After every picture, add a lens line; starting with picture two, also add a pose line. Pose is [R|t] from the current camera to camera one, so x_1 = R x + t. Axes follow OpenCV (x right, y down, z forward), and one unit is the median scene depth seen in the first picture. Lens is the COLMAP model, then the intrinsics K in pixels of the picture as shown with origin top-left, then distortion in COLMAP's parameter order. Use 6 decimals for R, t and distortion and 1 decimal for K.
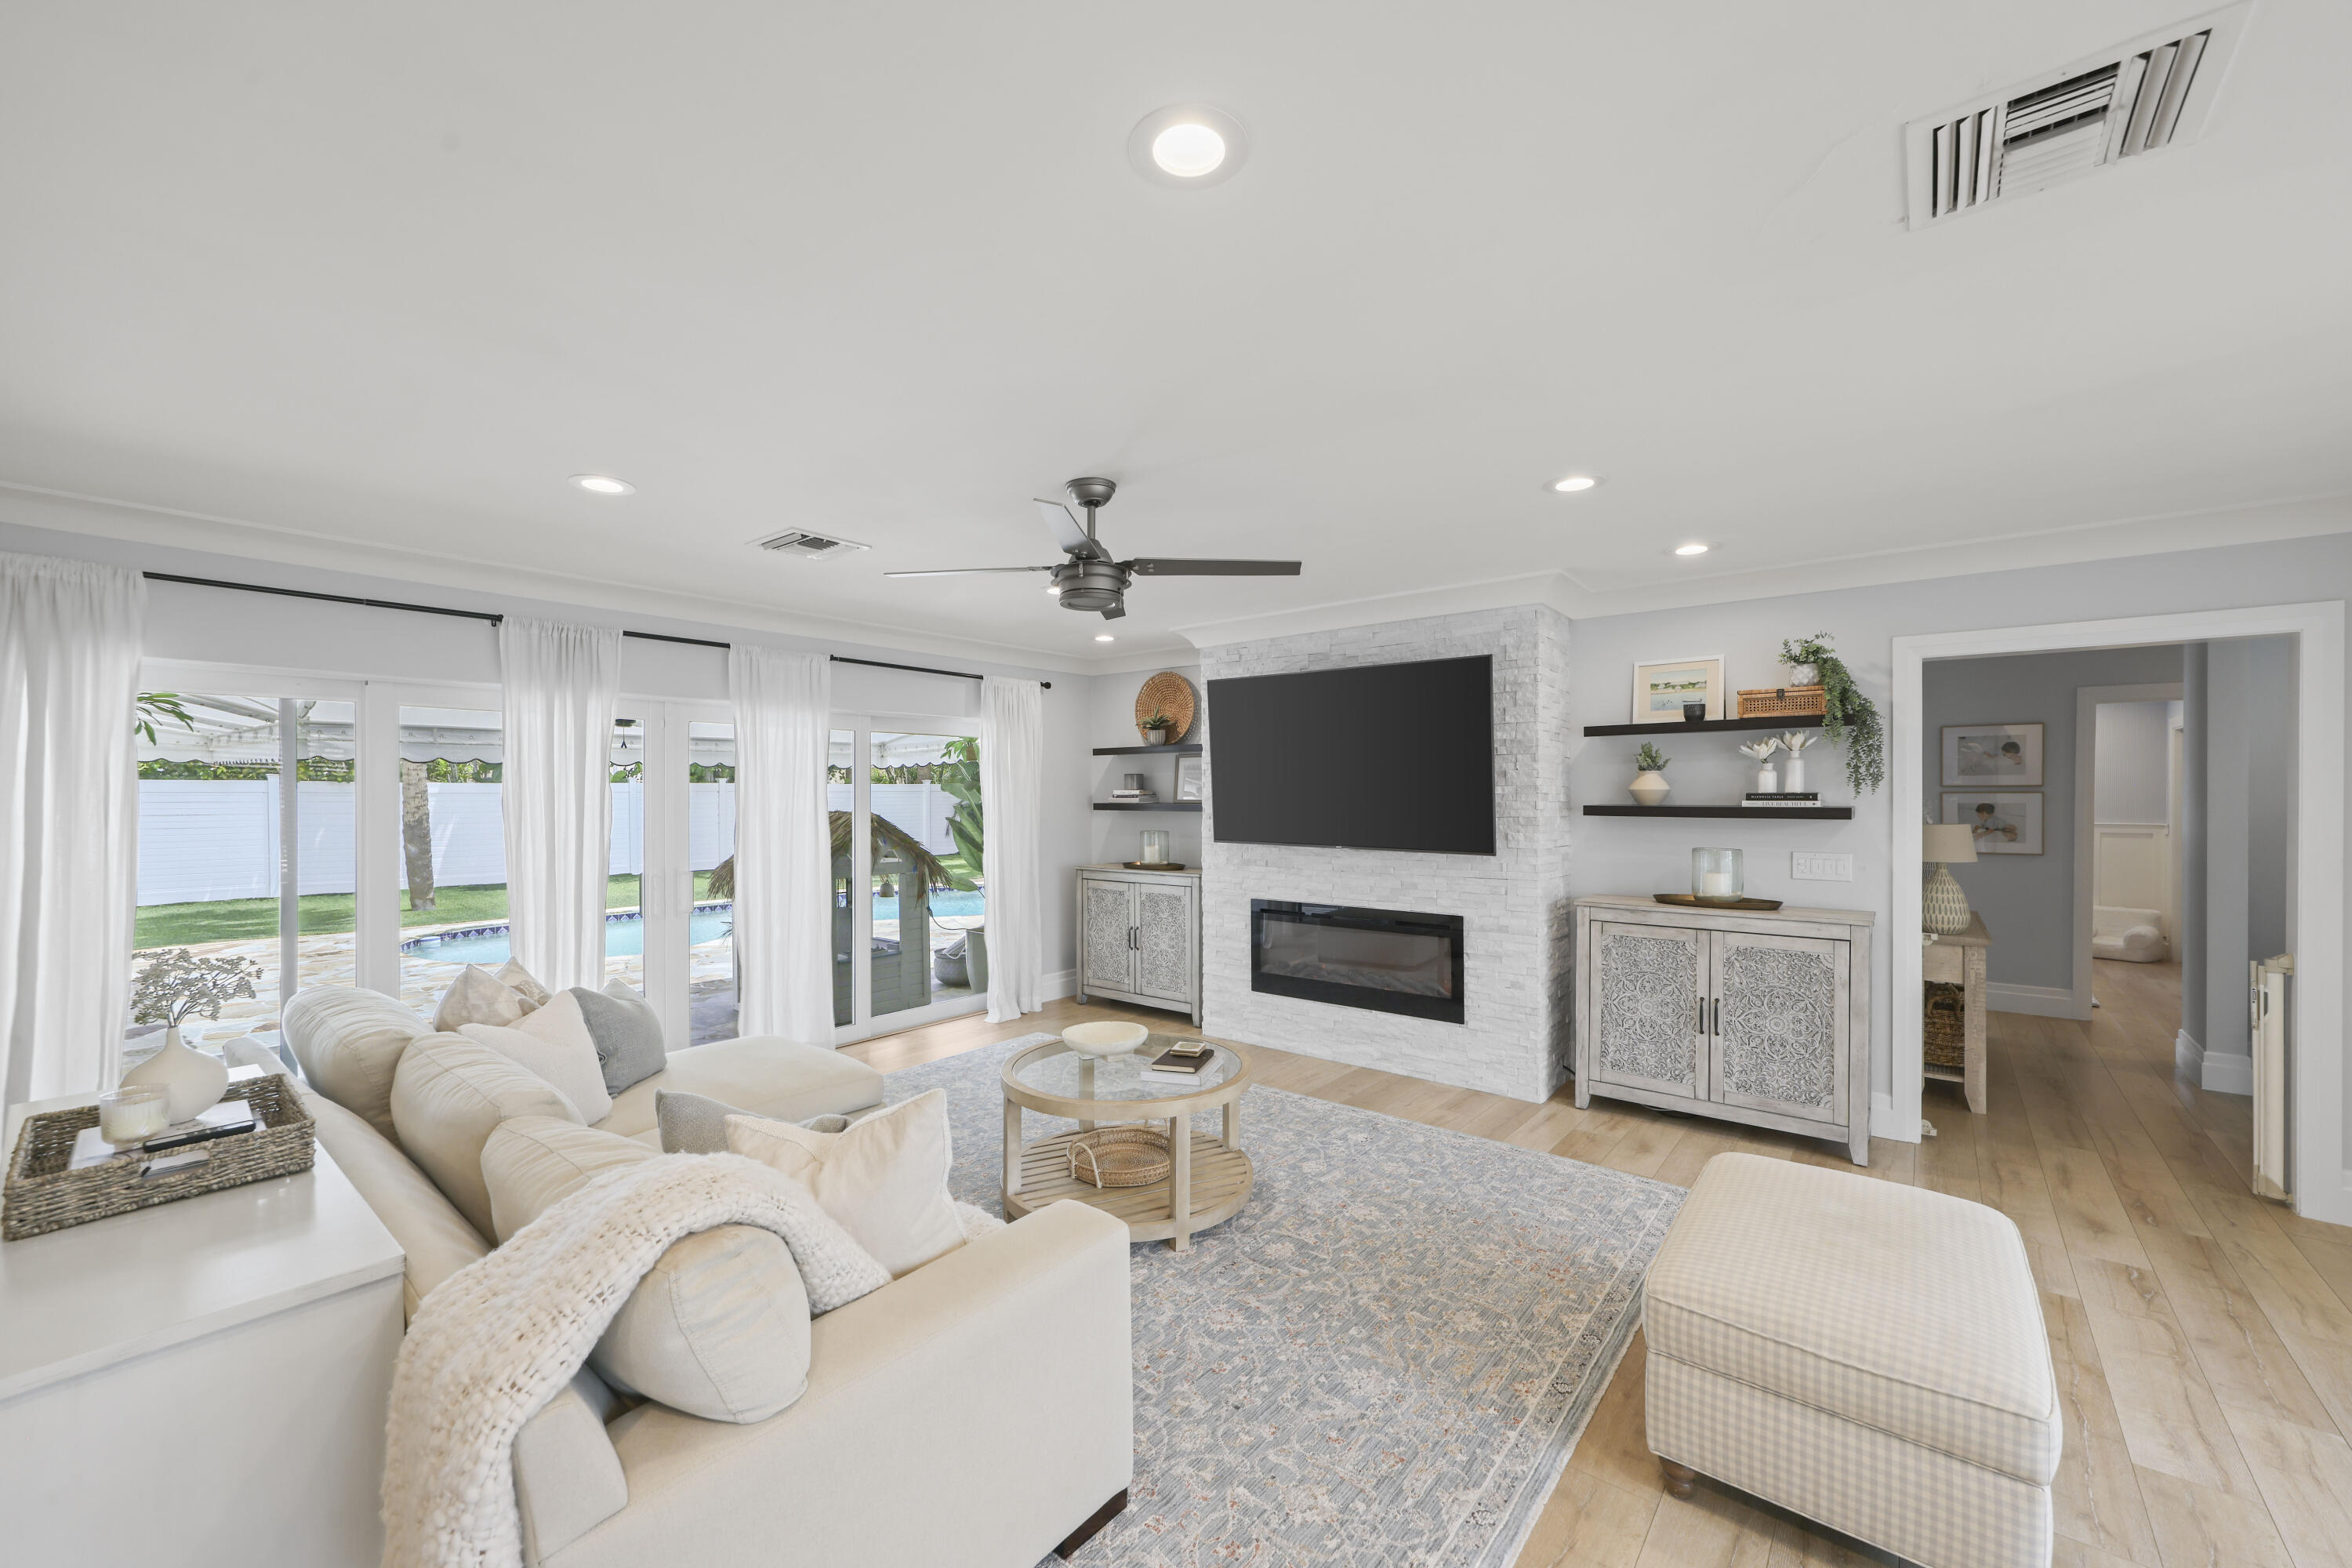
lens RADIAL K [[927.2, 0, 1173.6], [0, 927.2, 797.2], [0, 0, 1]] dist [-0.000162, 0.000271]
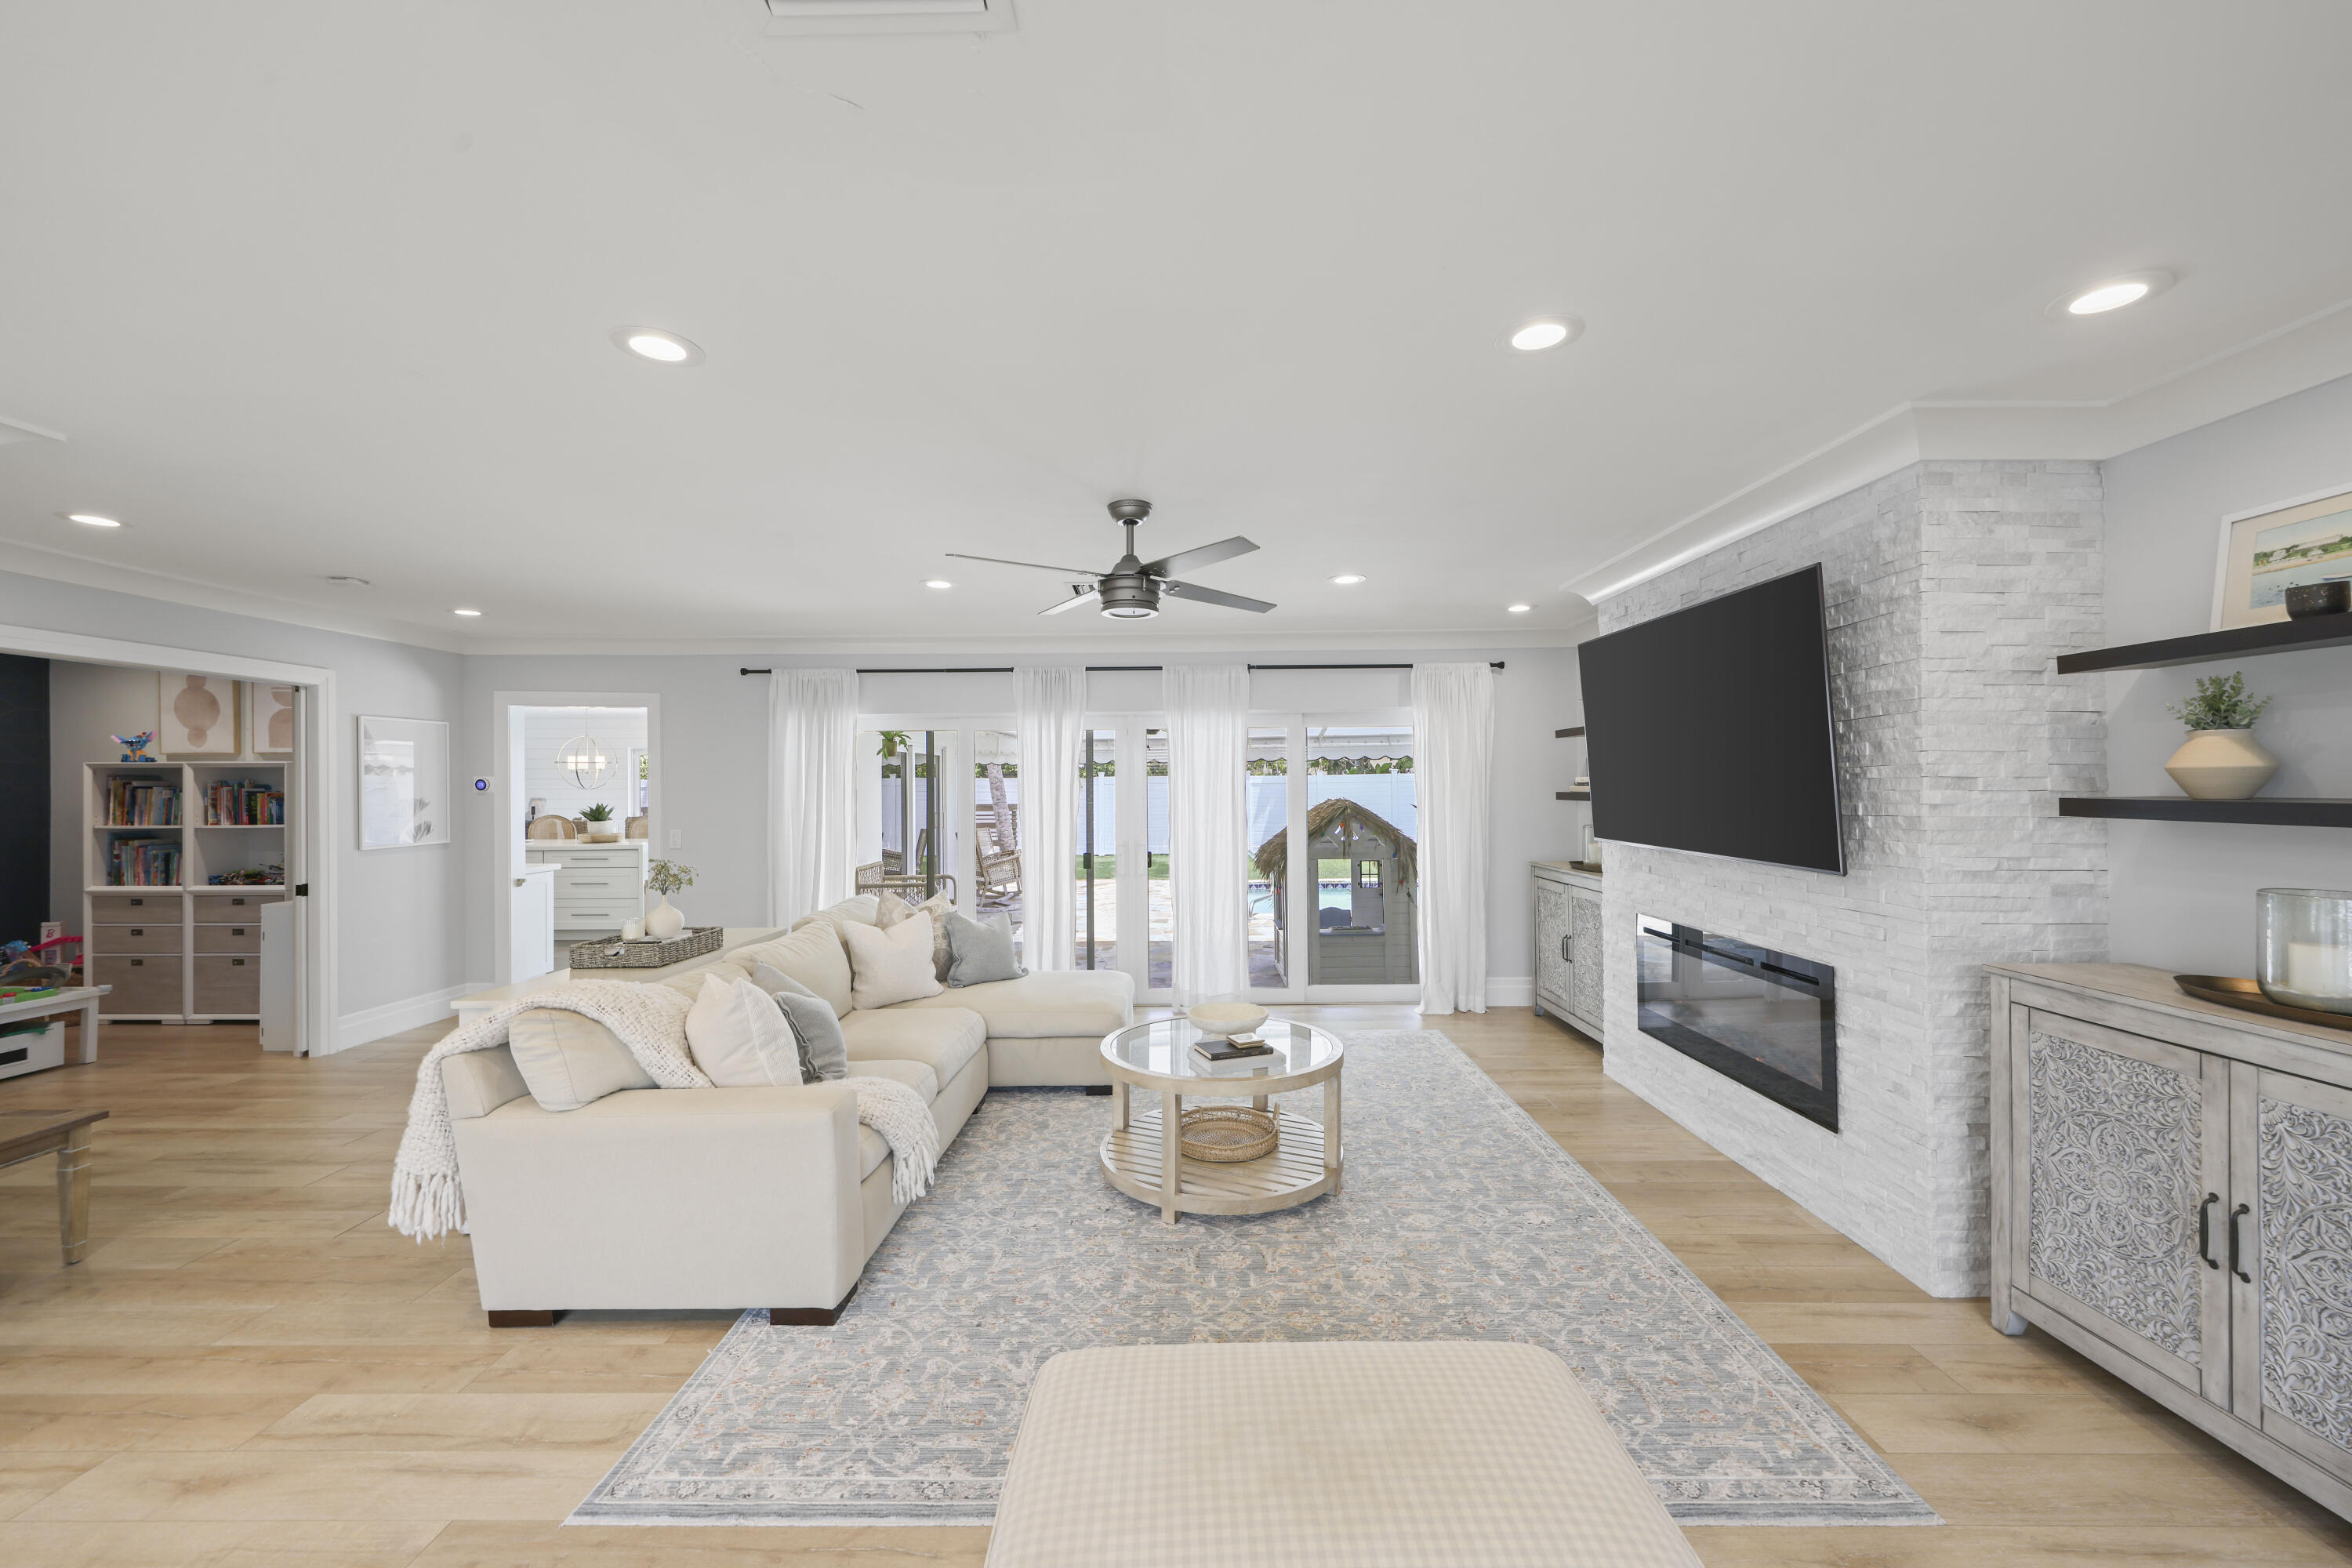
lens RADIAL K [[916.6, 0, 1169.5], [0, 916.6, 784.7], [0, 0, 1]] dist [0.000914, 0.000085]
pose [[0.619779, -0.004966, -0.784761, 0.557928], [0.004915, 0.999985, -0.002446, -0.000501], [0.784761, -0.002341, 0.619794, 0.248047]]
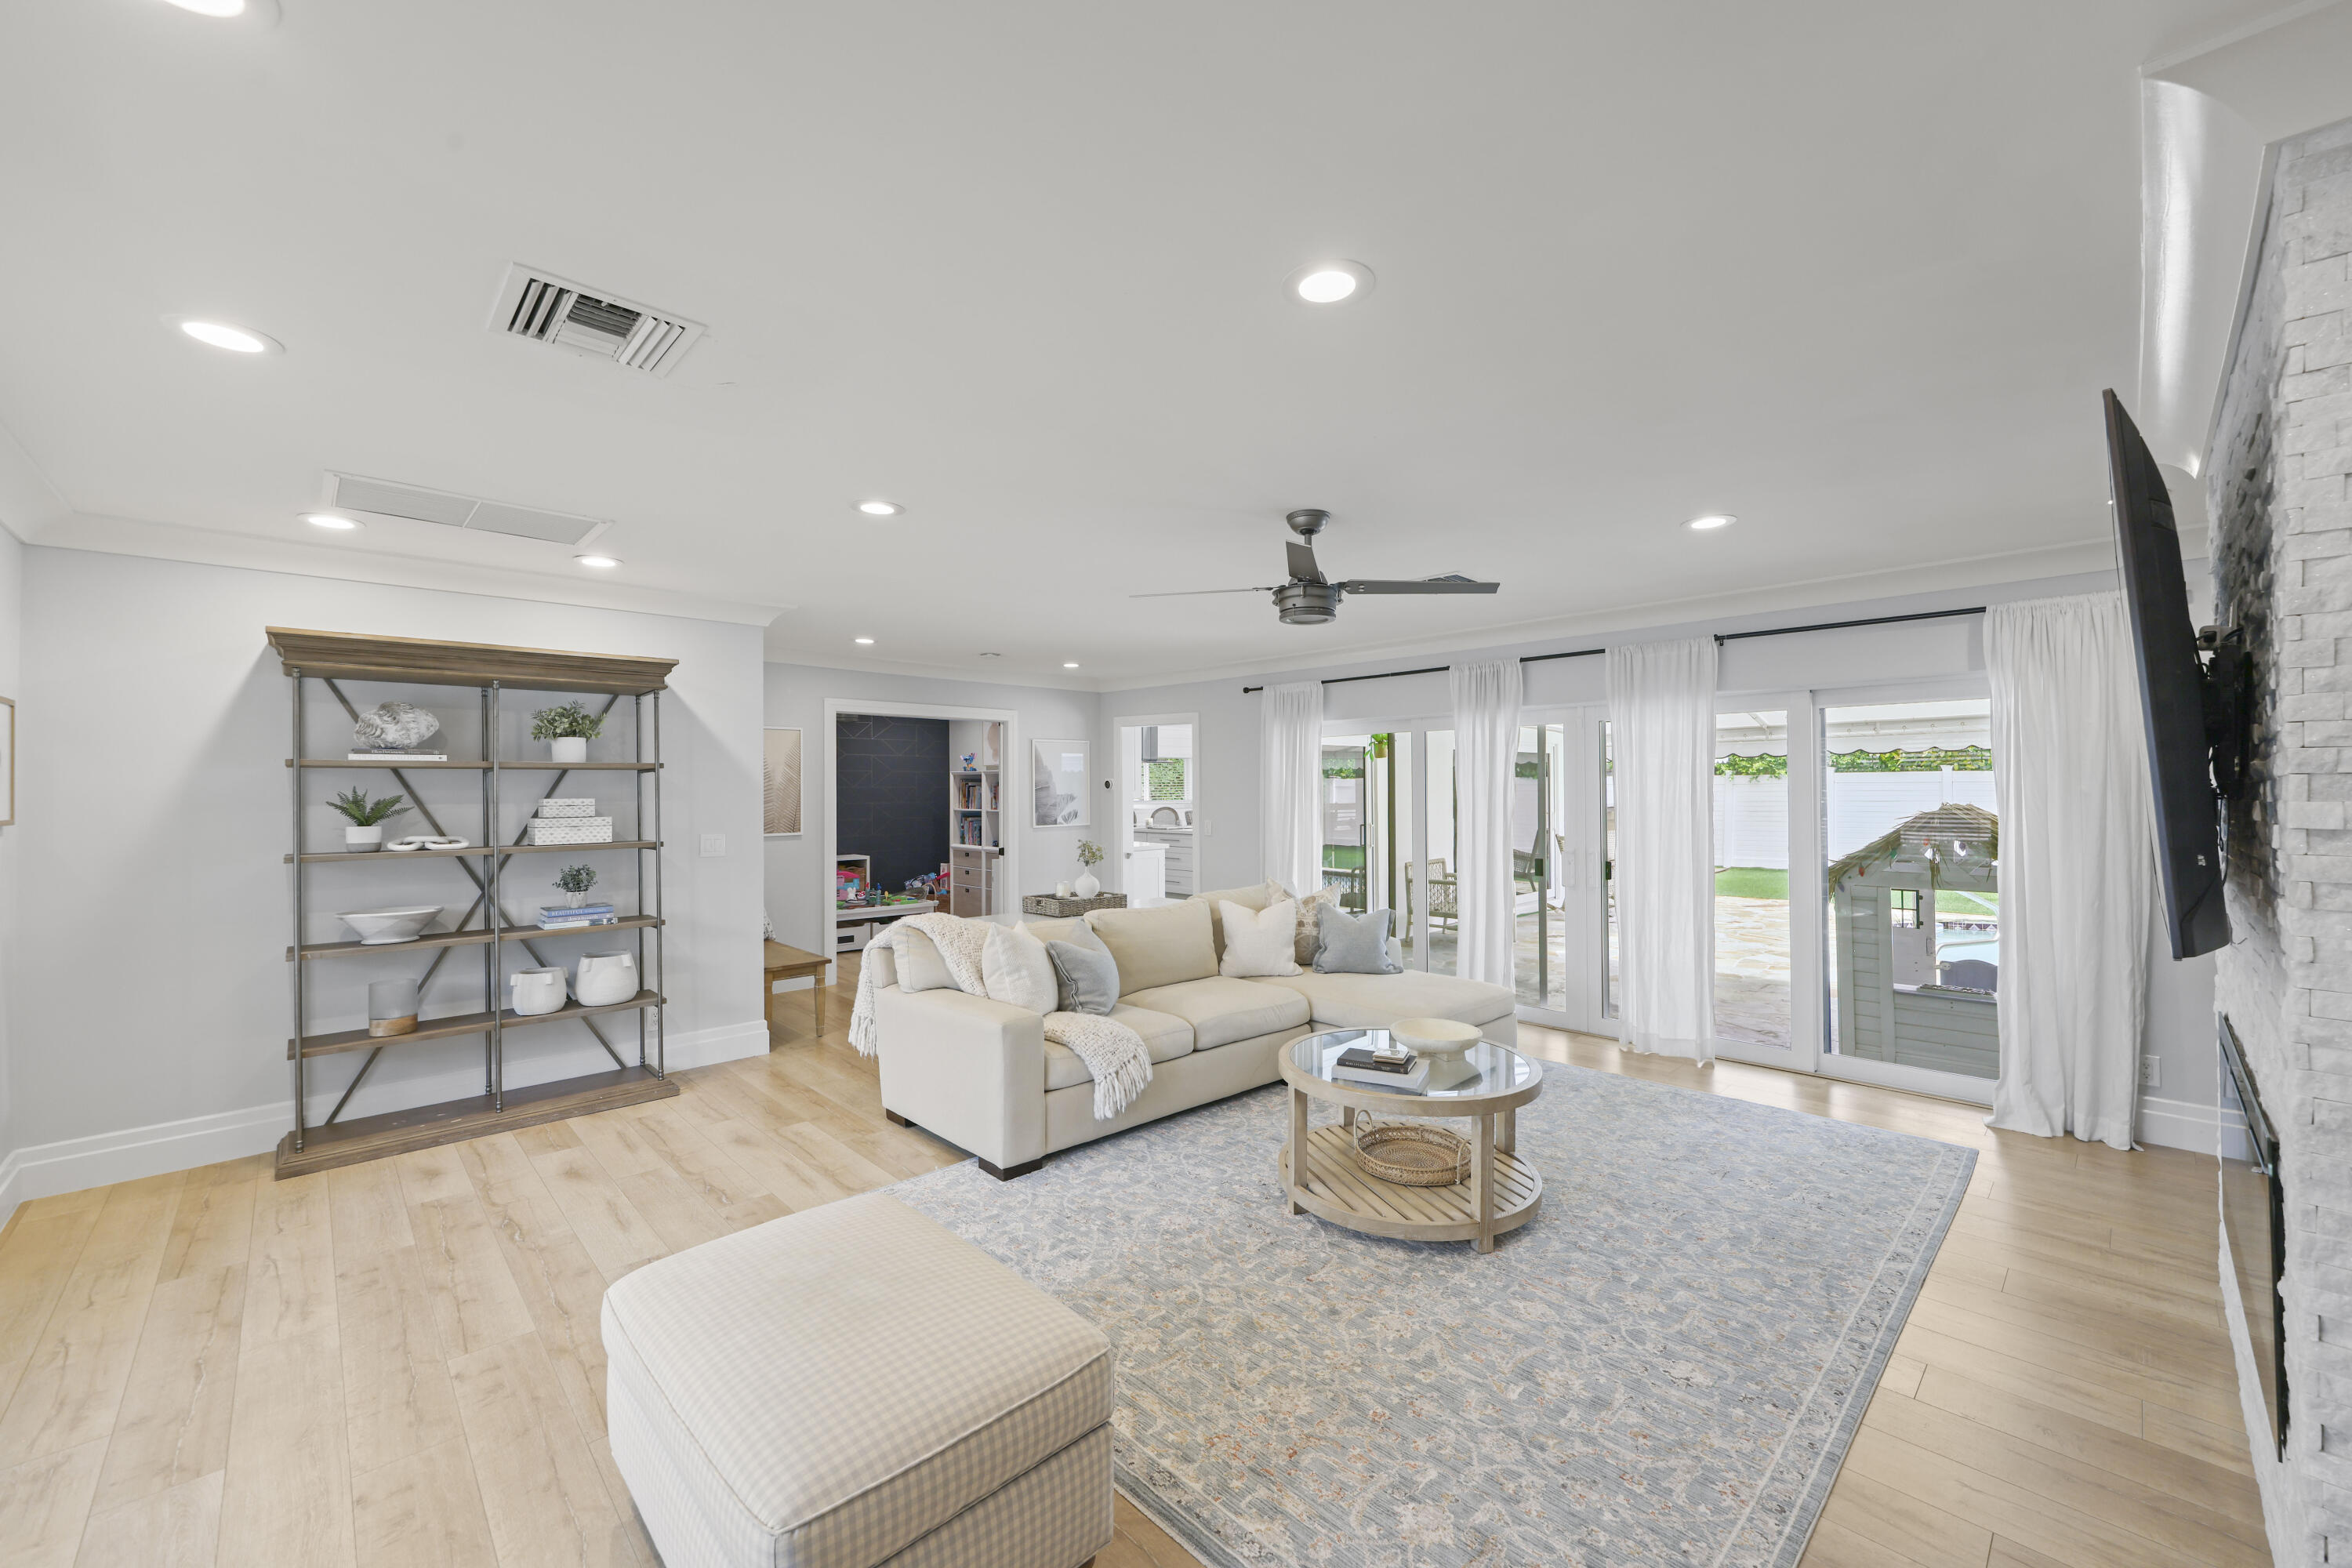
lens RADIAL K [[916.6, 0, 1169.5], [0, 916.6, 784.7], [0, 0, 1]] dist [0.000914, 0.000085]
pose [[-0.131143, -0.003763, -0.991356, 0.734772], [0.002695, 0.999988, -0.004152, -0.000381], [0.991360, -0.003216, -0.131131, 0.681142]]
